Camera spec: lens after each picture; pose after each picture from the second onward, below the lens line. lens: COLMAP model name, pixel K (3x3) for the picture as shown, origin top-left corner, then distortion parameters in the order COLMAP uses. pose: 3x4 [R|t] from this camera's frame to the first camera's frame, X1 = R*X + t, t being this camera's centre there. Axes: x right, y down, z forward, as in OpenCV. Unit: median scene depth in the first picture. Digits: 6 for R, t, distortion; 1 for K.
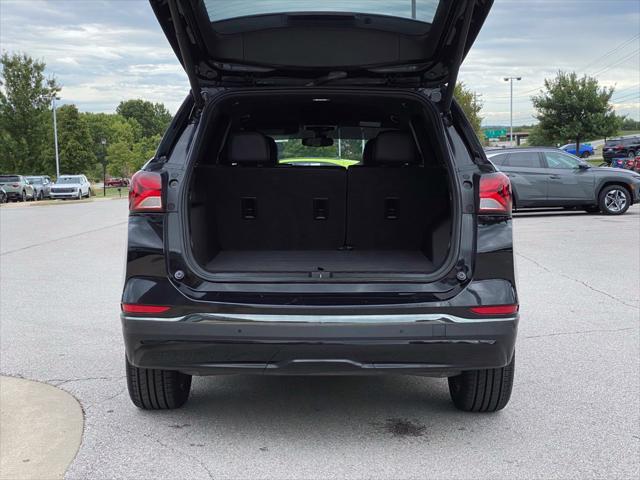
lens RADIAL K [[959.4, 0, 329.4], [0, 959.4, 240.0], [0, 0, 1]] dist [0.103897, -0.093534]
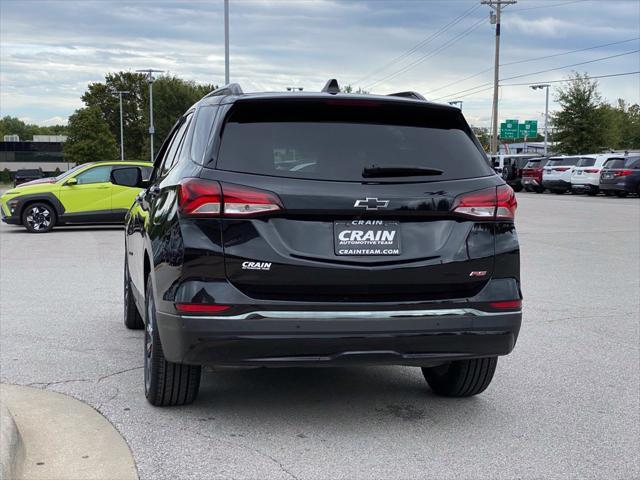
lens RADIAL K [[959.4, 0, 329.4], [0, 959.4, 240.0], [0, 0, 1]] dist [0.103897, -0.093534]
pose [[0.972304, 0.000940, 0.233717, -0.248635], [0.000322, 0.999986, -0.005363, 0.001647], [-0.233719, 0.005290, 0.972290, -0.054274]]
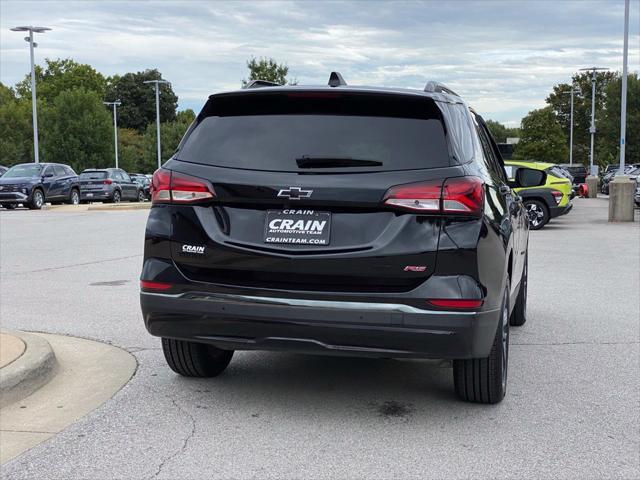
lens RADIAL K [[957.0, 0, 320.0], [0, 957.0, 240.0], [0, 0, 1]] dist [0.101317, -0.062589]
pose [[0.966966, 0.040416, -0.251682, 0.240685], [-0.040877, 0.999158, 0.003398, 0.003123], [0.251607, 0.007002, 0.967804, -0.064831]]
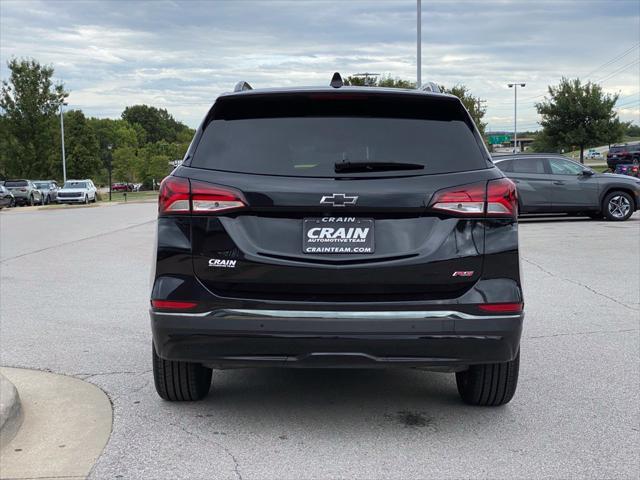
lens RADIAL K [[957.0, 0, 320.0], [0, 957.0, 240.0], [0, 0, 1]] dist [0.101317, -0.062589]
pose [[0.999901, 0.003988, -0.013483, -0.011822], [-0.004062, 0.999977, -0.005447, 0.003742], [0.013461, 0.005501, 0.999894, -0.053284]]
